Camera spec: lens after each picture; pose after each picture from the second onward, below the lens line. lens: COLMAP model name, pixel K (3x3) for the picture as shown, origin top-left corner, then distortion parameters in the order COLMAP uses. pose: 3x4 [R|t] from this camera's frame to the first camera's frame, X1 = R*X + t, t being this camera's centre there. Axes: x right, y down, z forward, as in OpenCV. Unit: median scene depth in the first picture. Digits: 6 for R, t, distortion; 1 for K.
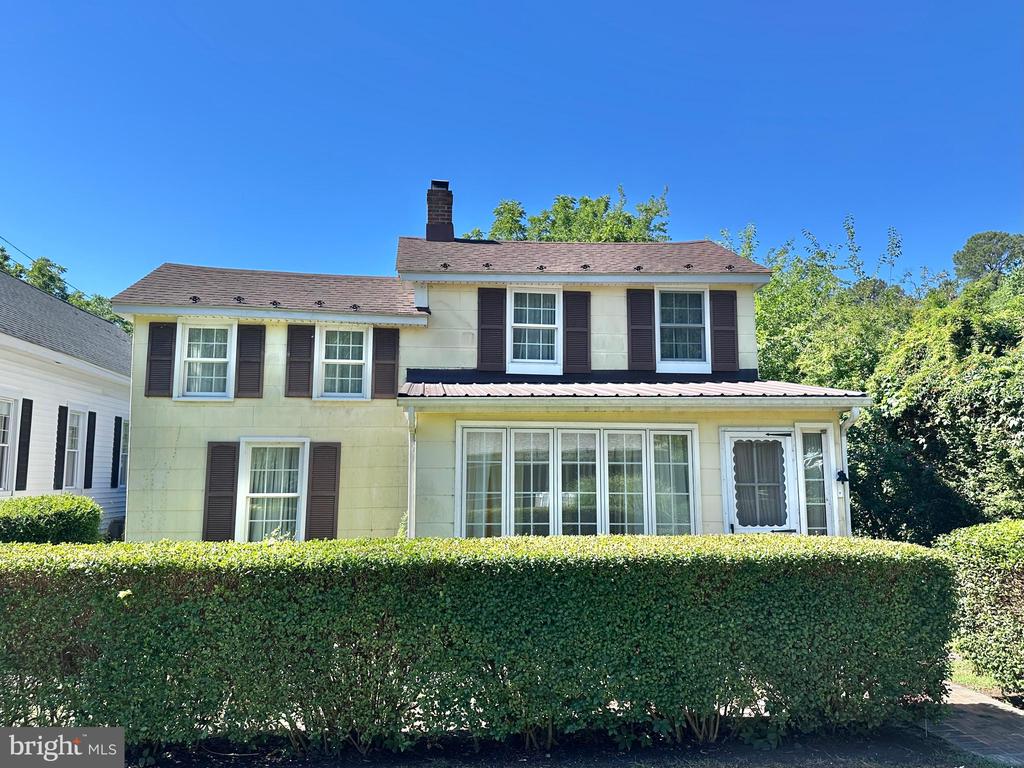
lens RADIAL K [[719.1, 0, 511.4], [0, 719.1, 381.2], [0, 0, 1]] dist [0.055133, -0.060297]
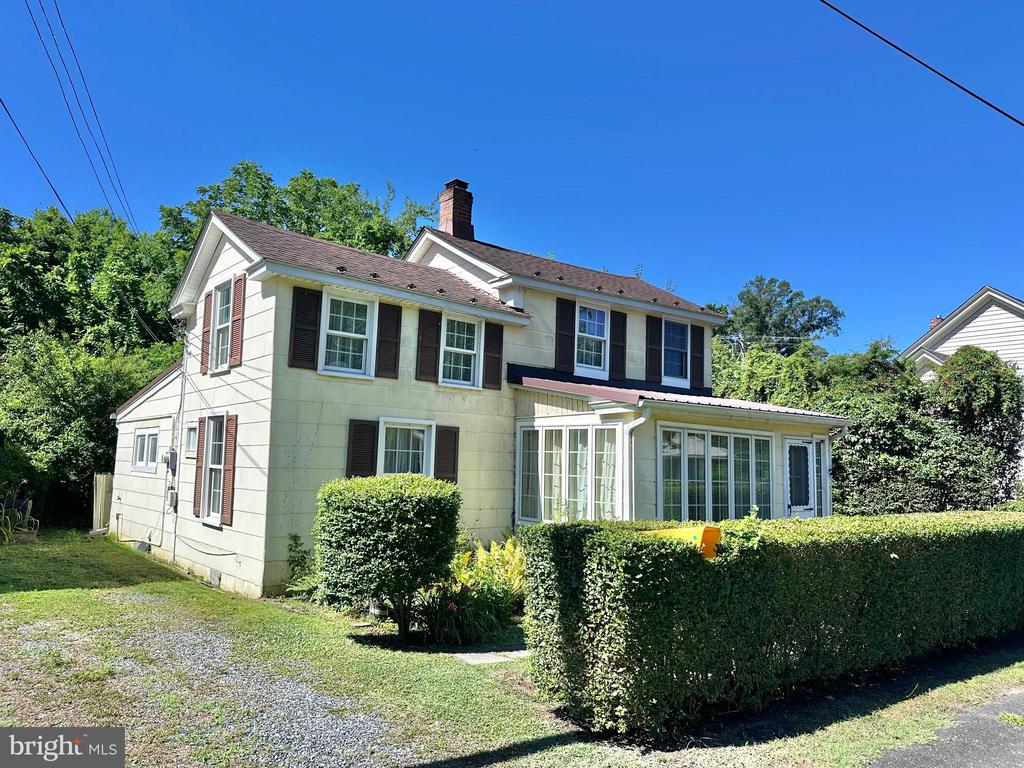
lens RADIAL K [[719.1, 0, 514.6], [0, 719.1, 380.0], [0, 0, 1]] dist [0.055133, -0.060297]
pose [[0.850665, 0.089464, 0.518040, -0.703083], [-0.099973, 0.994961, -0.007662, 0.015851], [-0.516115, -0.045272, 0.855322, 0.061254]]
